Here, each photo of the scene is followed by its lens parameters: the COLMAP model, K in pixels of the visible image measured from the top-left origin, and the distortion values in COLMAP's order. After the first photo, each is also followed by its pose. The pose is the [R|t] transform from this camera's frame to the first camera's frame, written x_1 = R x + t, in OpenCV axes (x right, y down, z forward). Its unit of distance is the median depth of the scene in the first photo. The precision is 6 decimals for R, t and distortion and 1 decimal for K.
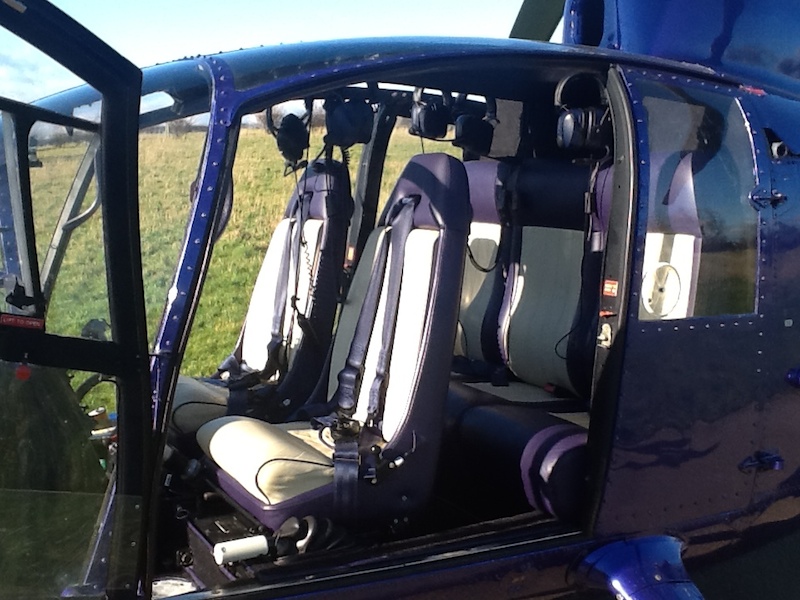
lens RADIAL K [[1022.1, 0, 400.0], [0, 1022.1, 300.0], [0, 0, 1]] dist [0.016229, 0.005072]
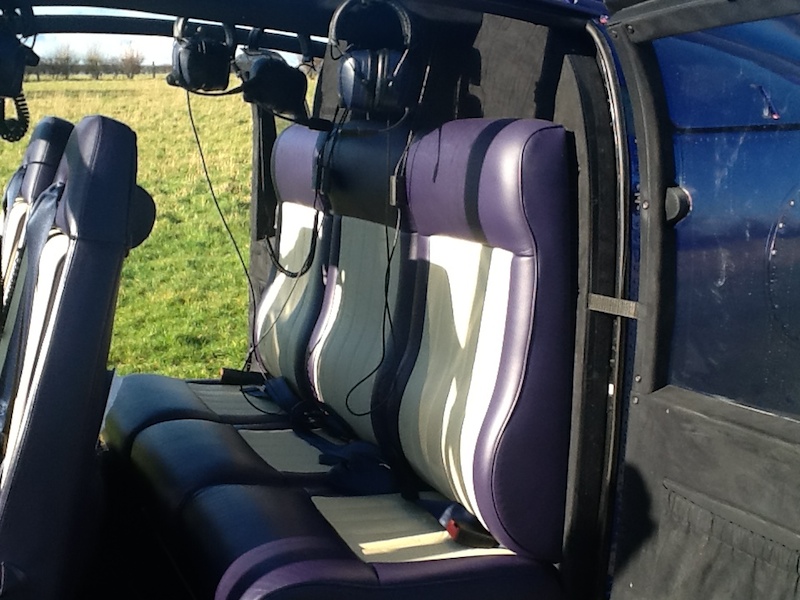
lens RADIAL K [[1022.1, 0, 400.0], [0, 1022.1, 300.0], [0, 0, 1]] dist [0.016229, 0.005072]
pose [[0.998106, 0.026315, -0.055612, 0.212527], [-0.023450, 0.998395, 0.051556, -0.053444], [0.056880, -0.050154, 0.997120, 0.295083]]
